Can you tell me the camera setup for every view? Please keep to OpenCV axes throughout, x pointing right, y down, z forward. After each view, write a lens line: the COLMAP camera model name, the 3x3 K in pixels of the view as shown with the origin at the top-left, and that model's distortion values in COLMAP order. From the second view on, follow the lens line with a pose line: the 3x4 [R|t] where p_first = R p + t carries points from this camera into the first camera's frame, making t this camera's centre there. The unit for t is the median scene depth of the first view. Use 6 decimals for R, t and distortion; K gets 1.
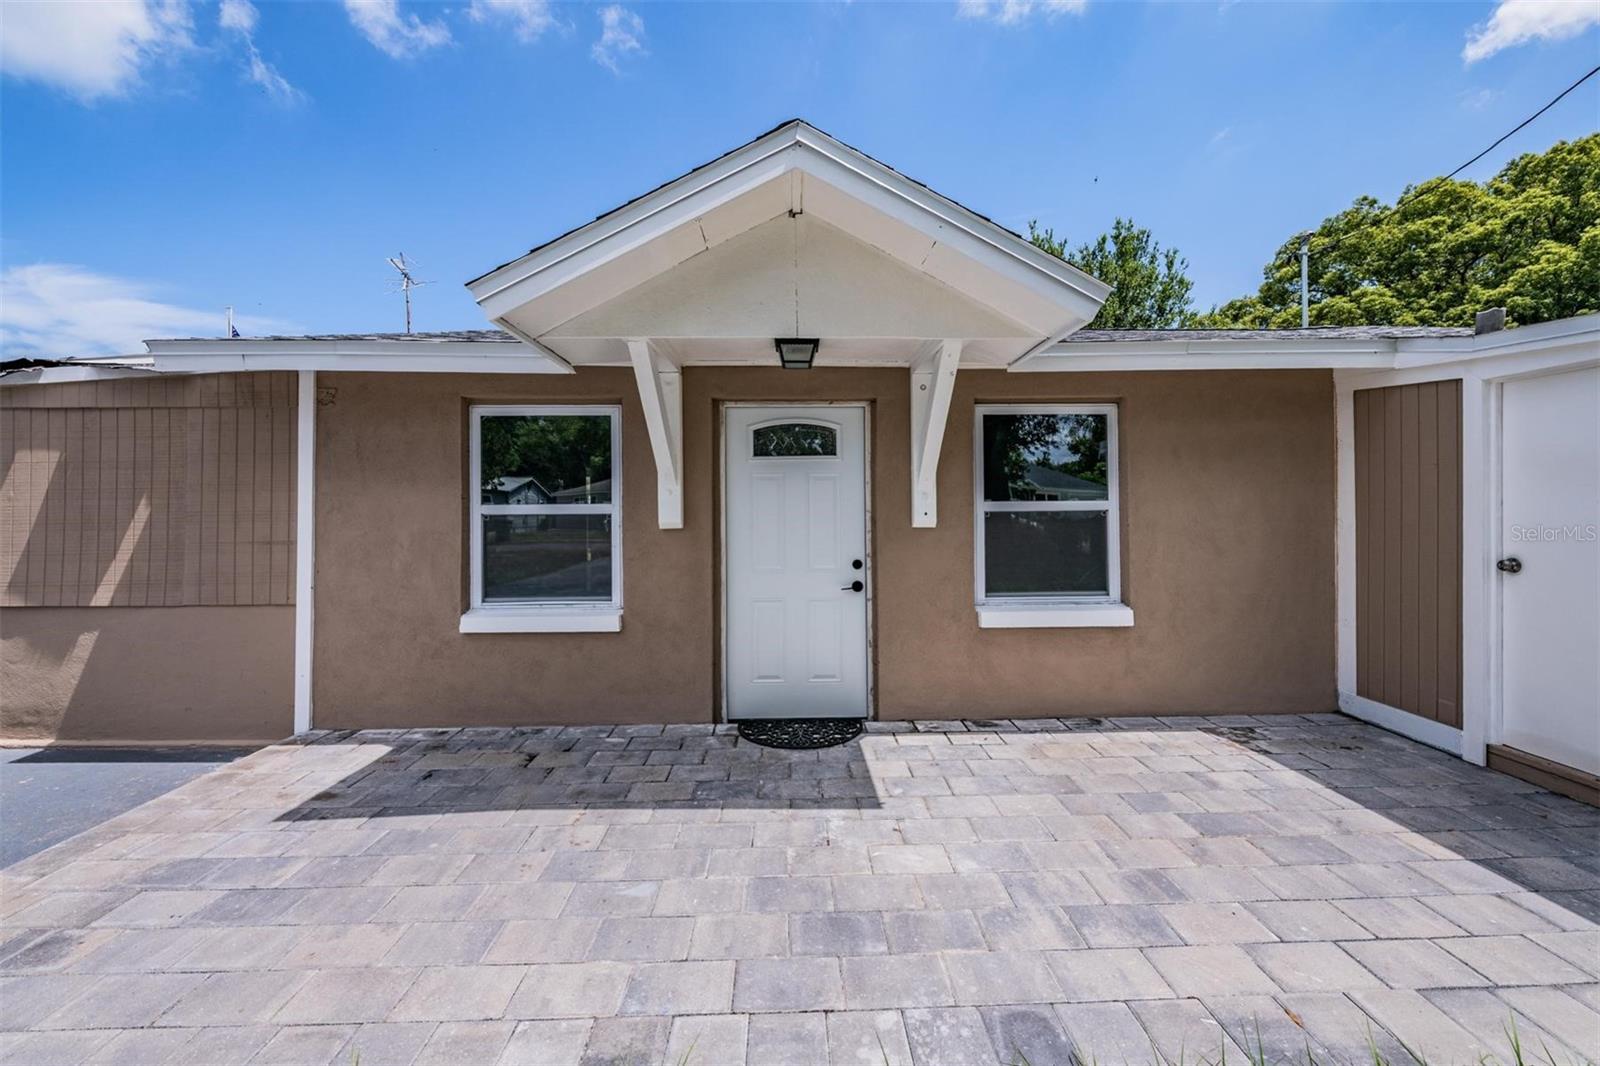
lens RADIAL K [[632.3, 0, 799.5], [0, 632.3, 505.0], [0, 0, 1]] dist [0.000586, -0.000563]
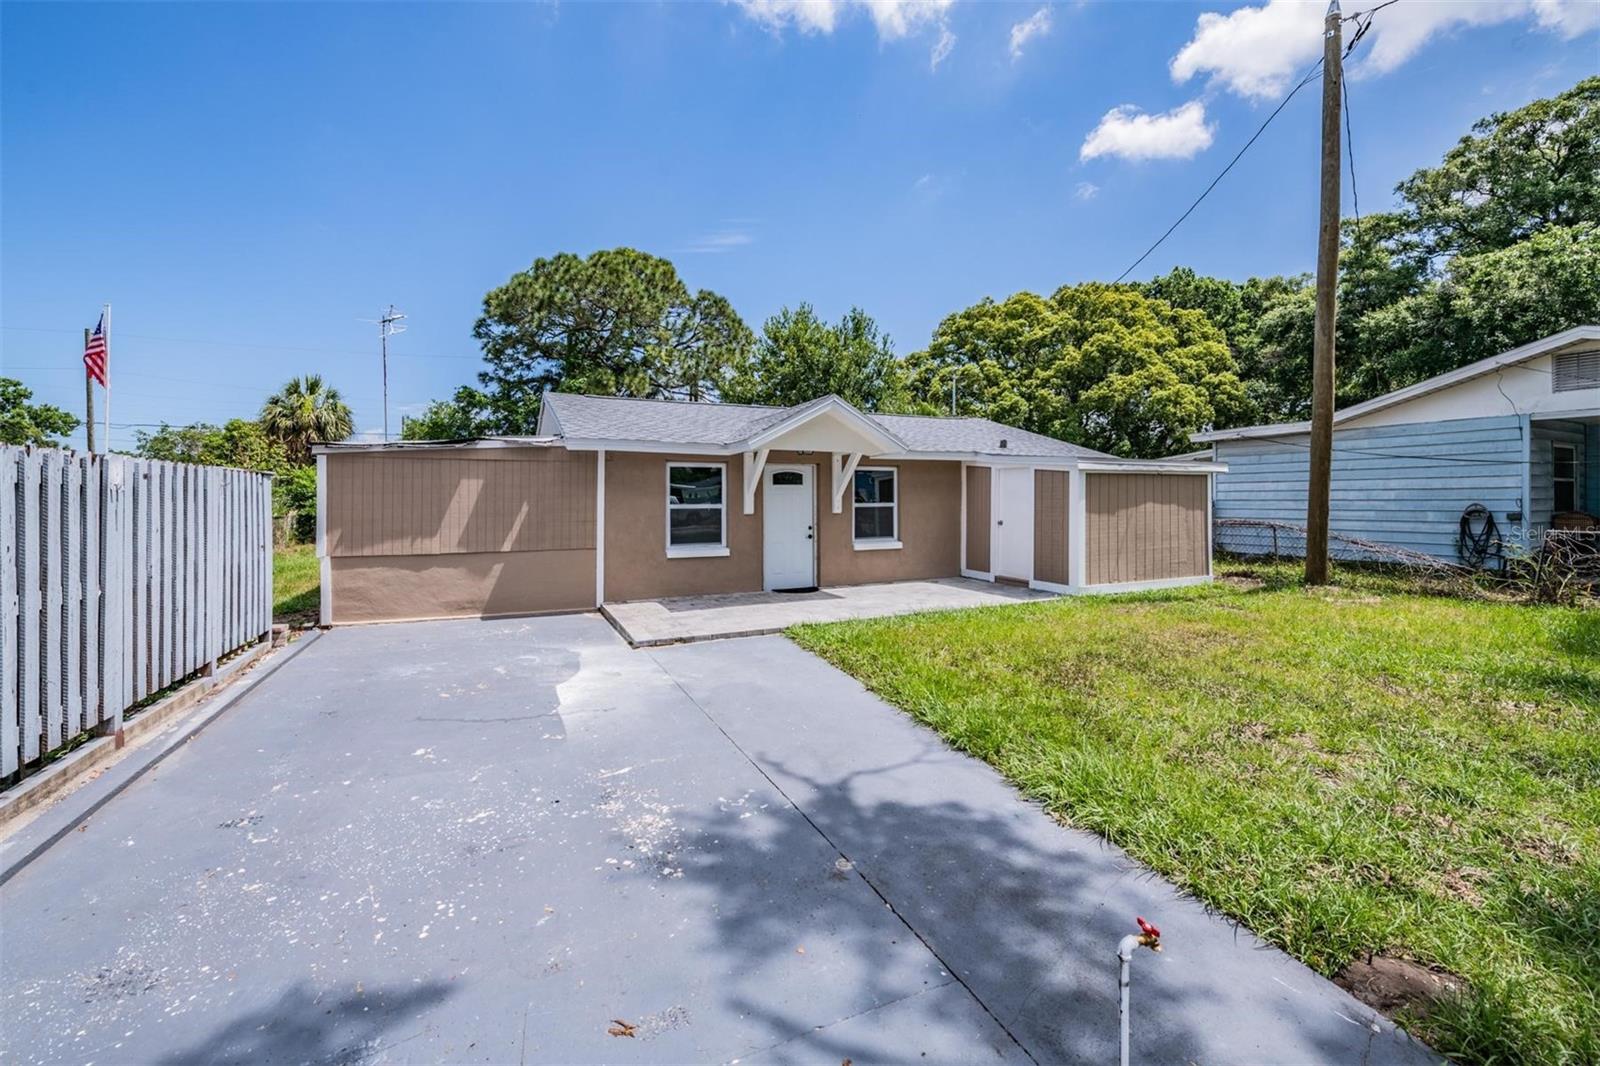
lens RADIAL K [[632.3, 0, 799.5], [0, 632.3, 505.0], [0, 0, 1]] dist [0.000586, -0.000563]
pose [[0.907172, -0.000074, 0.420760, -1.039047], [-0.006771, 0.999868, 0.014774, -0.036198], [-0.420706, -0.016251, 0.907052, -1.310401]]
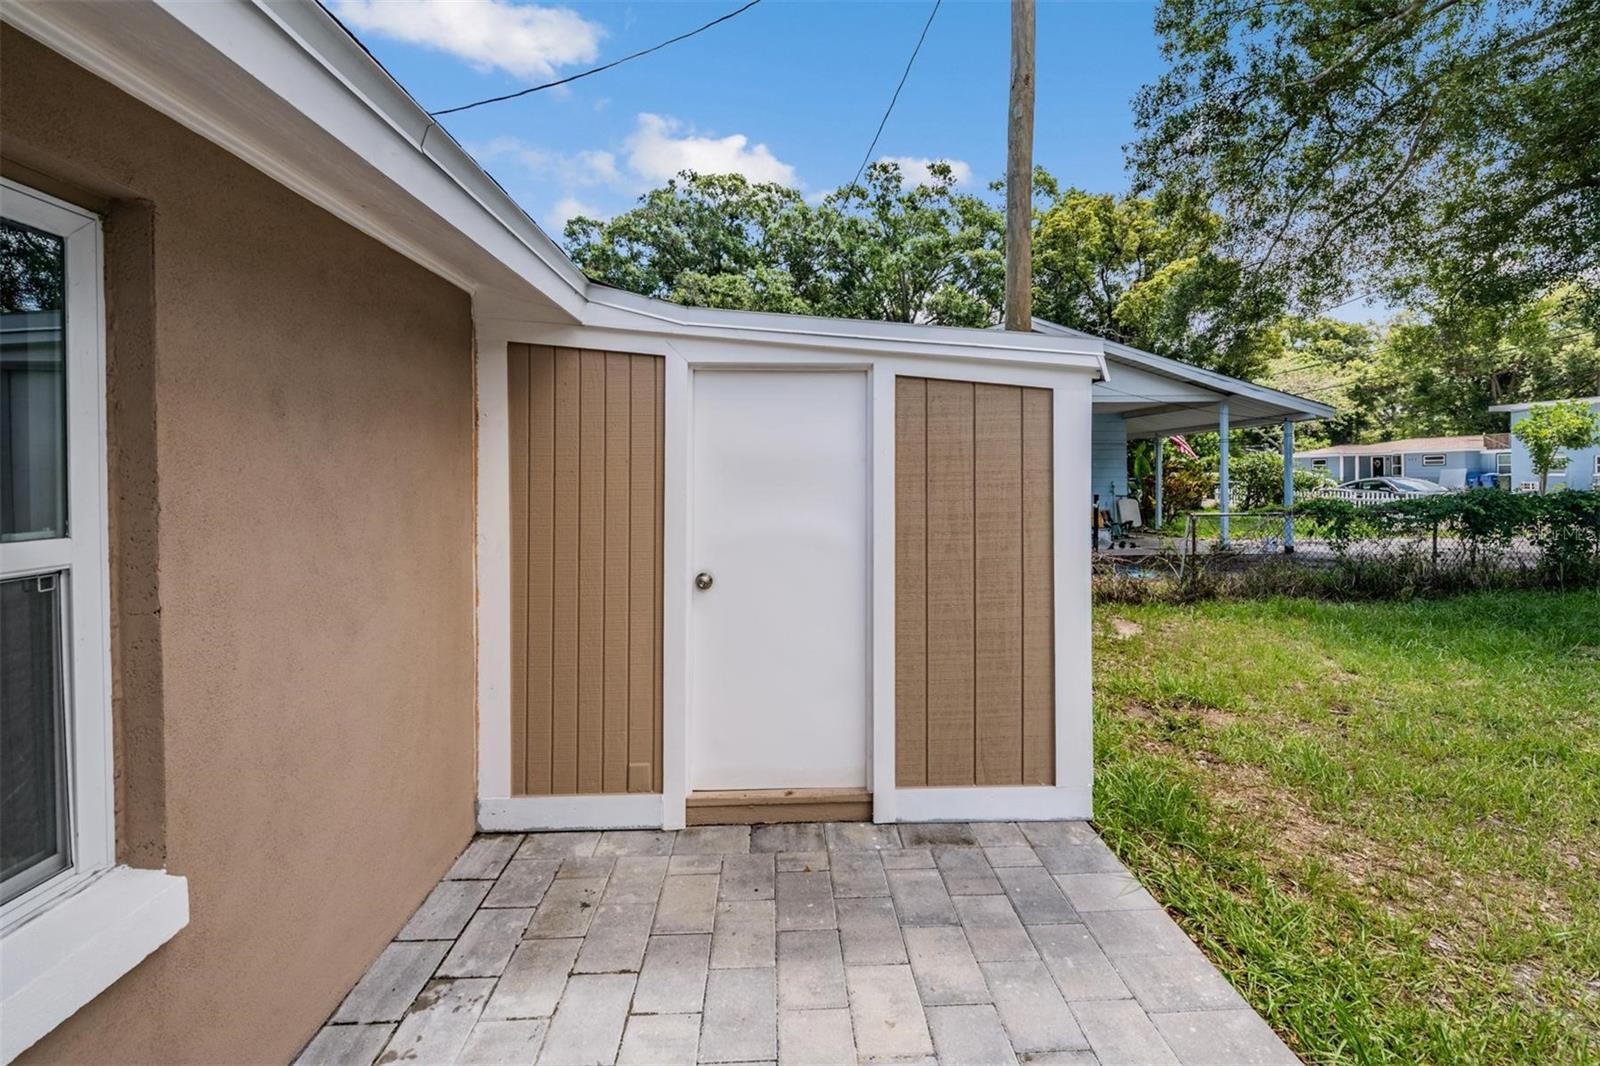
lens RADIAL K [[643.4, 0, 820.2], [0, 643.4, 478.7], [0, 0, 1]] dist [-0.000758, -0.000092]
pose [[-0.033010, 0.003259, 0.999450, 0.186192], [-0.002839, 0.999990, -0.003354, -0.034098], [-0.999451, -0.002949, -0.033000, 0.684288]]
